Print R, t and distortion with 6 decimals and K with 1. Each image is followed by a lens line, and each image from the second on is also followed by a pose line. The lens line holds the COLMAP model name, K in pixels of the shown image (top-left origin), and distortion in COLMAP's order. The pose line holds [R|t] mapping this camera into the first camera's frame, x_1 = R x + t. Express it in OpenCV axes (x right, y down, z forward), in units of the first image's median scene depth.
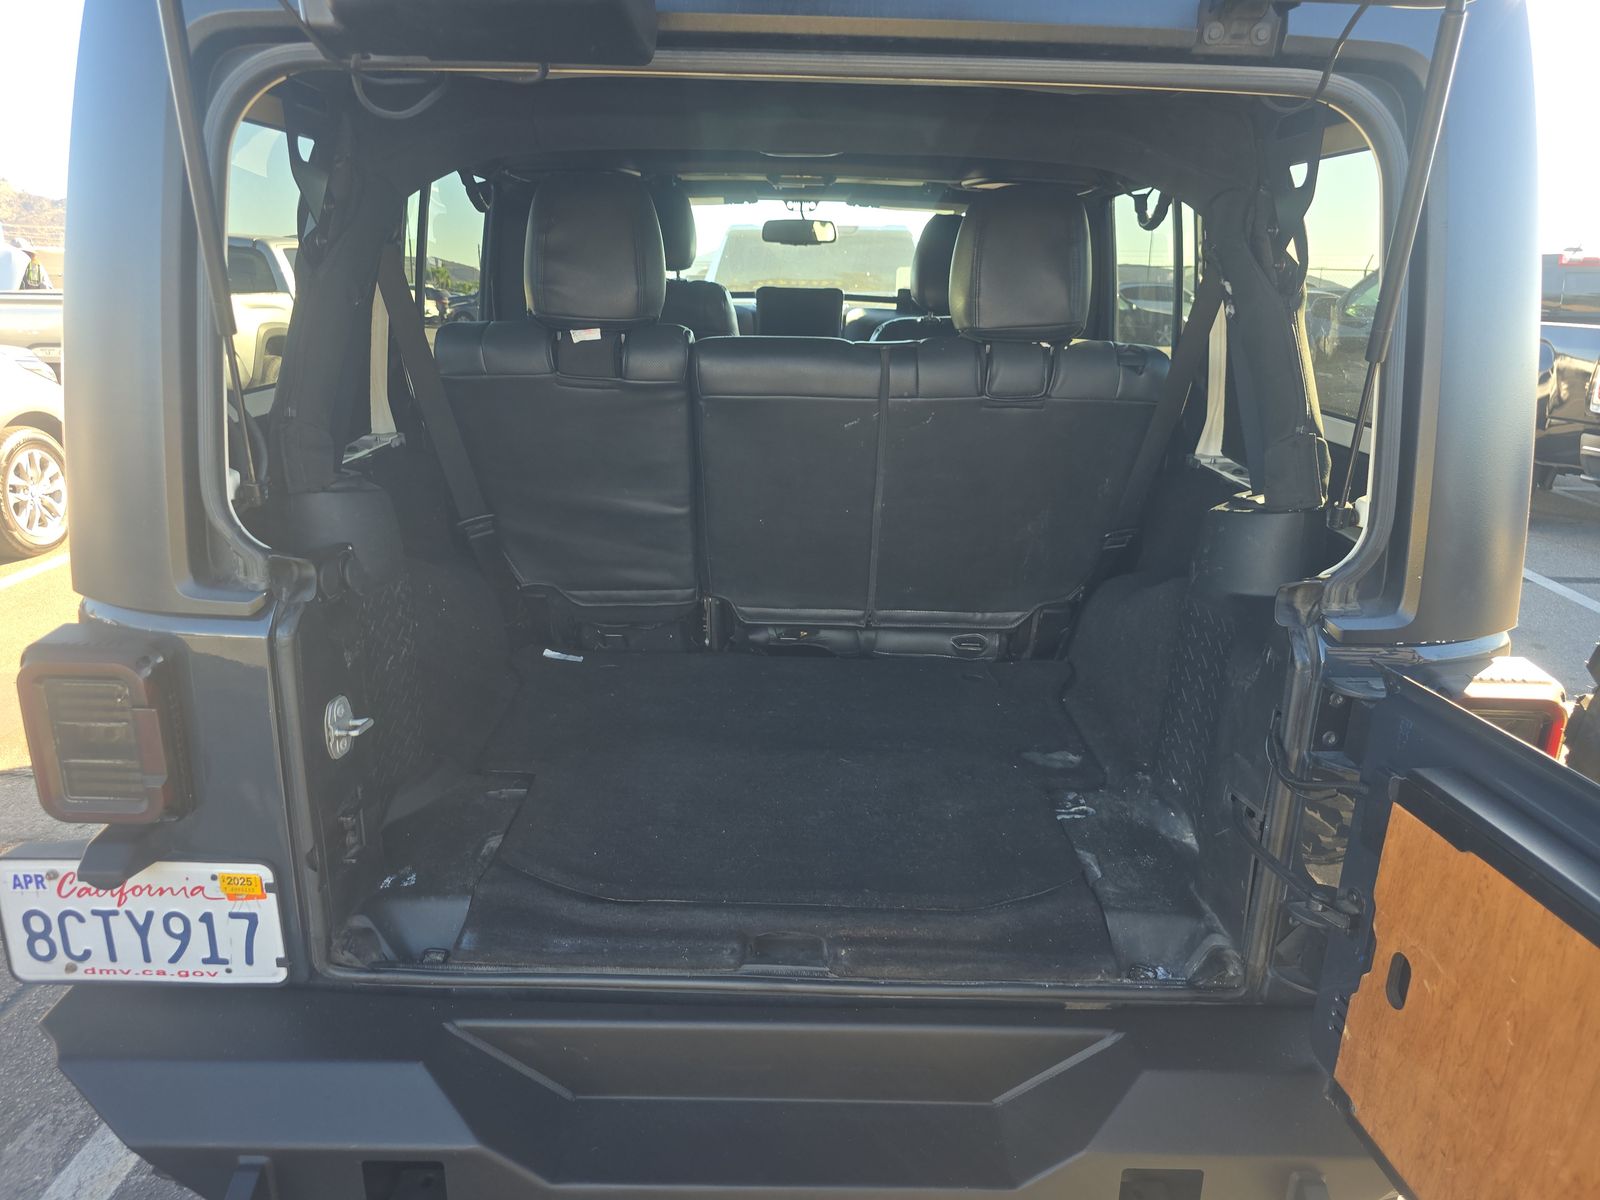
lens RADIAL K [[1103.2, 0, 800.0], [0, 1103.2, 600.0], [0, 0, 1]] dist [-0.007068, 0.000869]
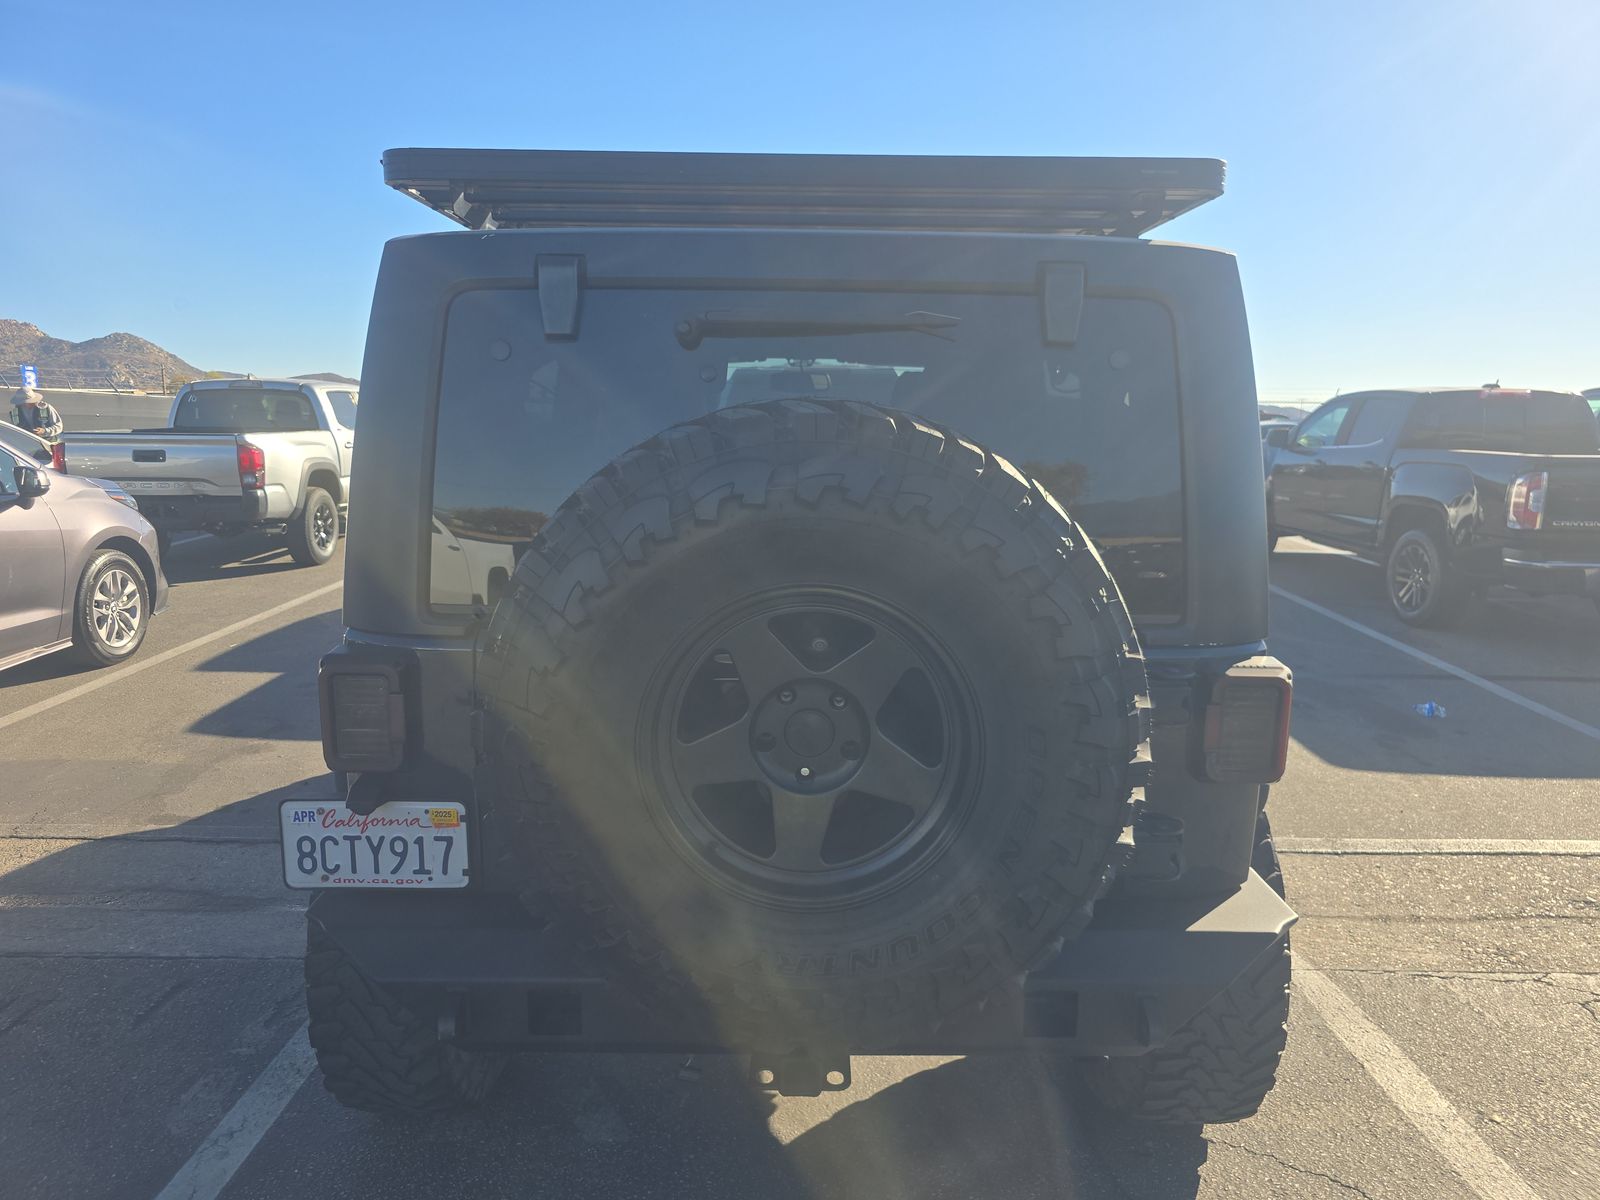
lens RADIAL K [[1074.1, 0, 800.0], [0, 1074.1, 600.0], [0, 0, 1]] dist [-0.169788, 0.207359]
pose [[0.999979, -0.006471, 0.000937, -0.015867], [0.006534, 0.994143, -0.107879, 0.116564], [-0.000234, 0.107883, 0.994164, -0.454257]]
